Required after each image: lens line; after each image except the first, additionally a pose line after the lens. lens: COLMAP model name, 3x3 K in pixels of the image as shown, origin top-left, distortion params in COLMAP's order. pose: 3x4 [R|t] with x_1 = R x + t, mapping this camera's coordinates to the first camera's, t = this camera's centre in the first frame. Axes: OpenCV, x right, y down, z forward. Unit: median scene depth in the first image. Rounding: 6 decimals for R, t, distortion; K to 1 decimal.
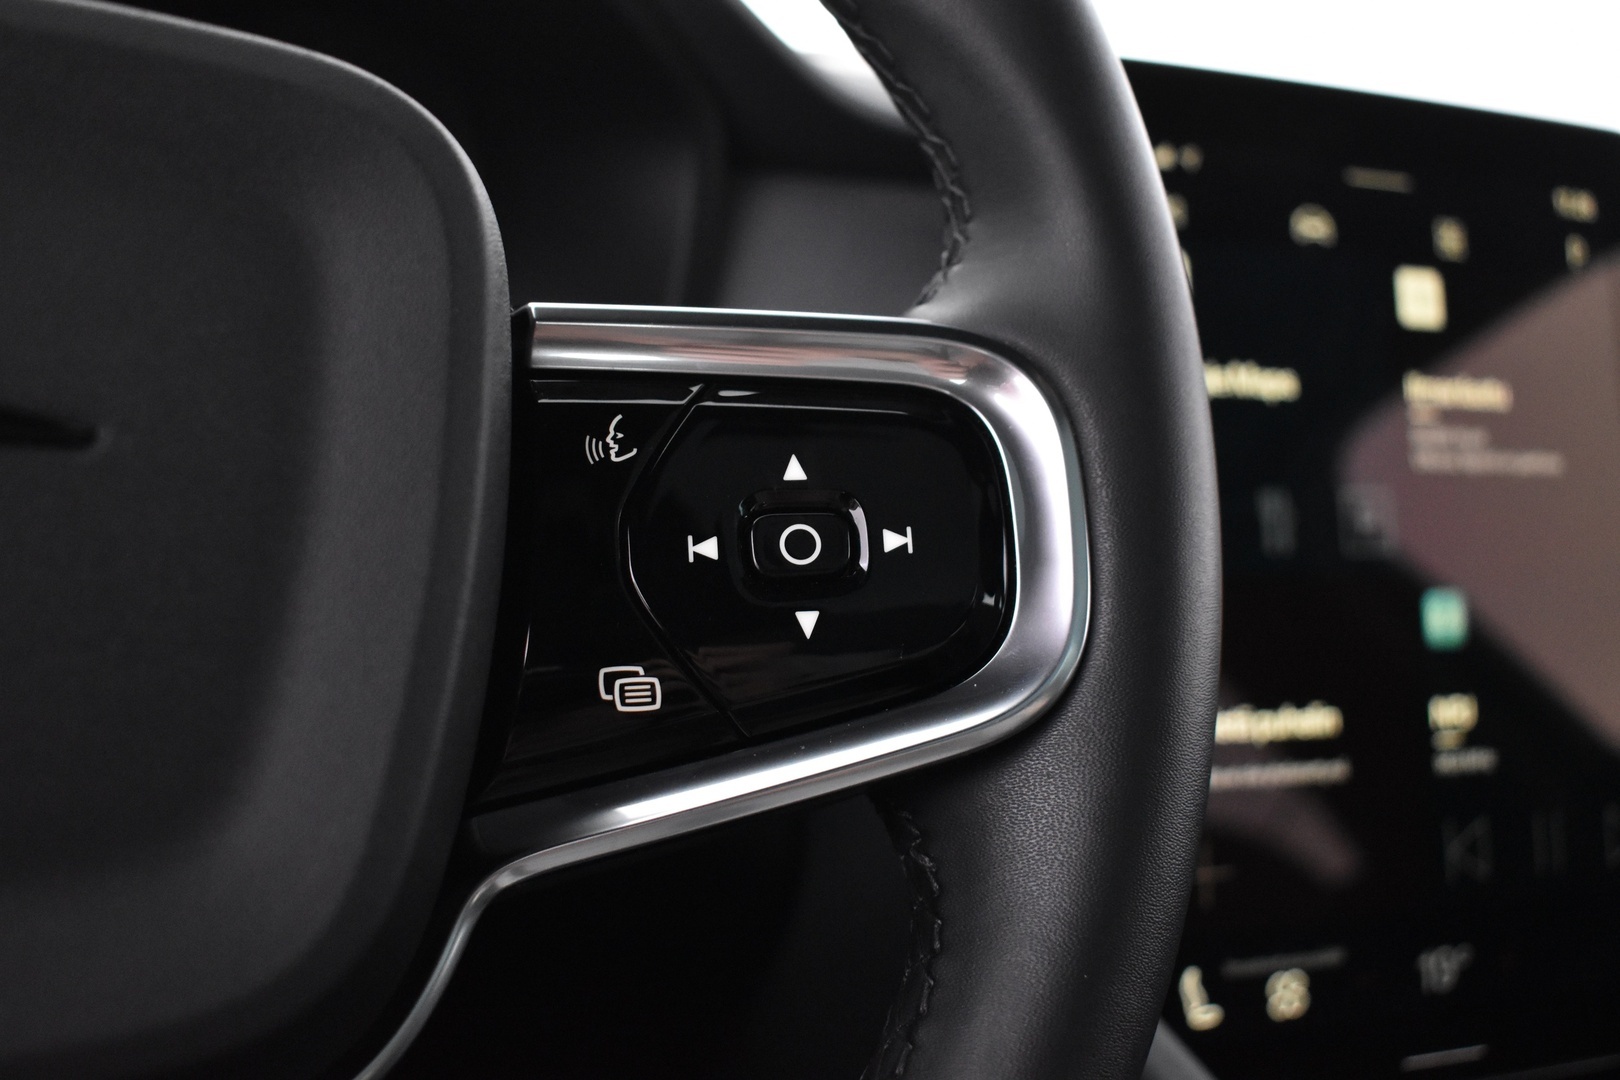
lens RADIAL K [[1708.5, 0, 810.0], [0, 1708.5, 540.0], [0, 0, 1]] dist [-0.051456, -0.009748]
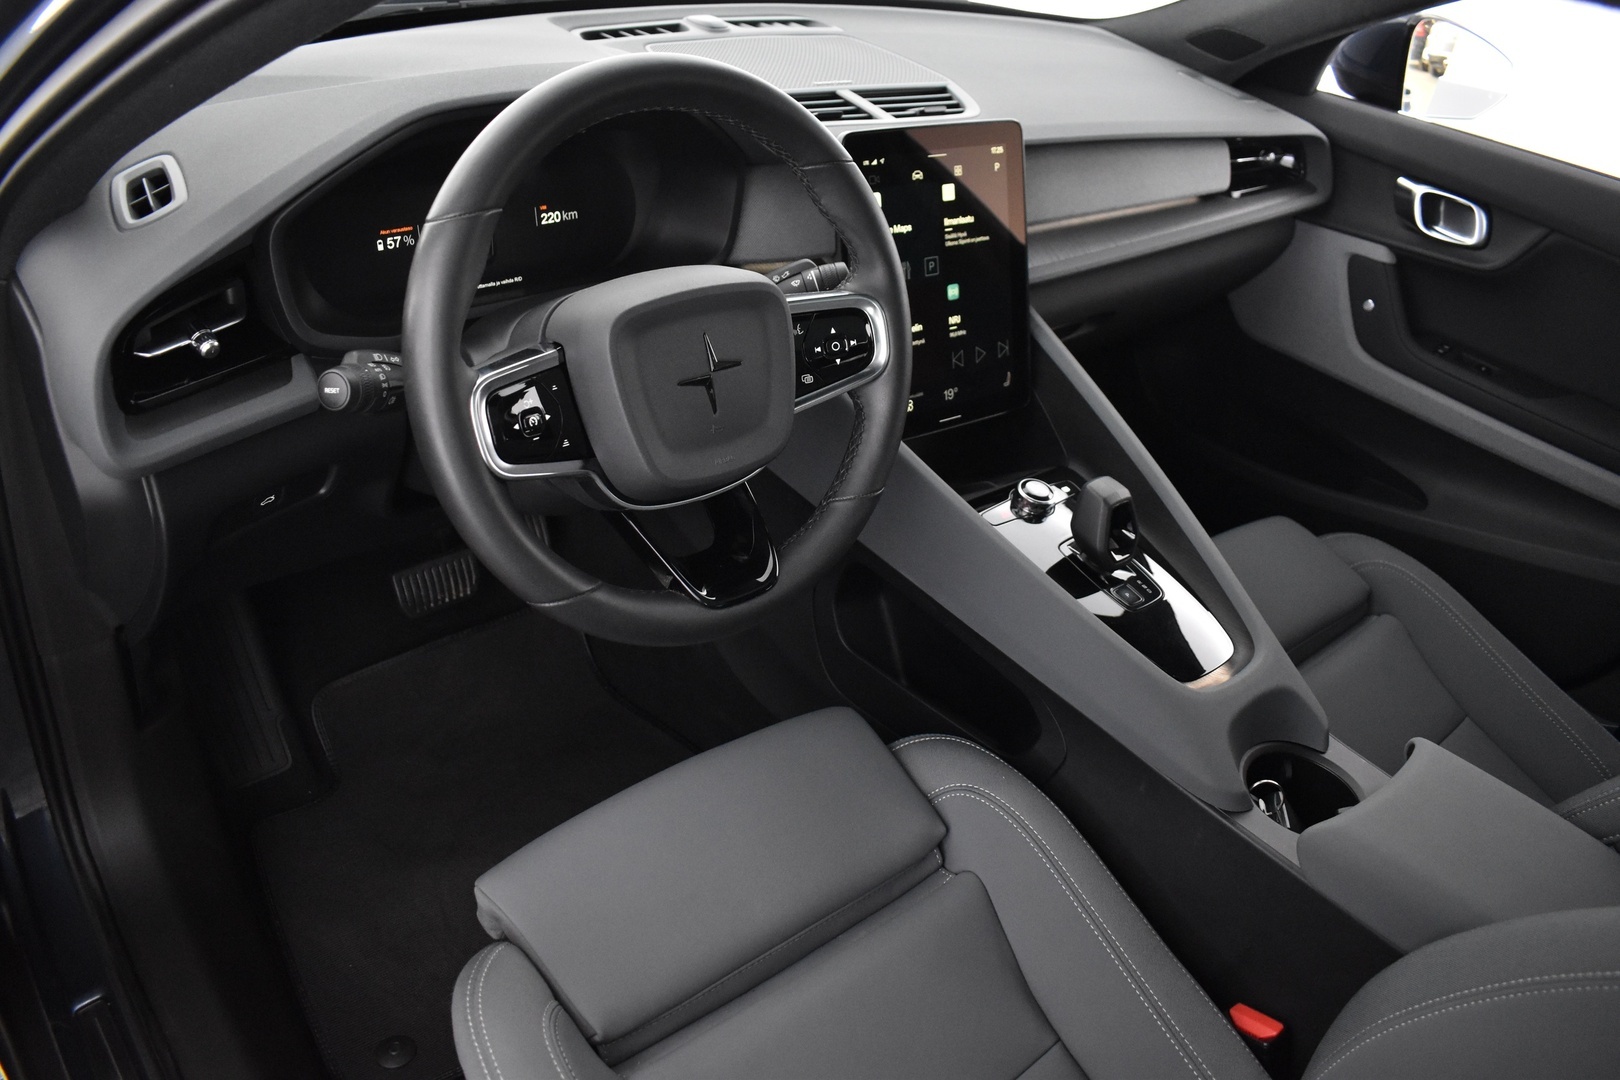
lens RADIAL K [[1266.4, 0, 816.5], [0, 1266.4, 509.8], [0, 0, 1]] dist [-0.092338, 0.008361]
pose [[0.968388, -0.103156, 0.227119, -0.508343], [0.010736, 0.926879, 0.375206, -0.504920], [-0.249217, -0.360907, 0.898686, -1.356654]]
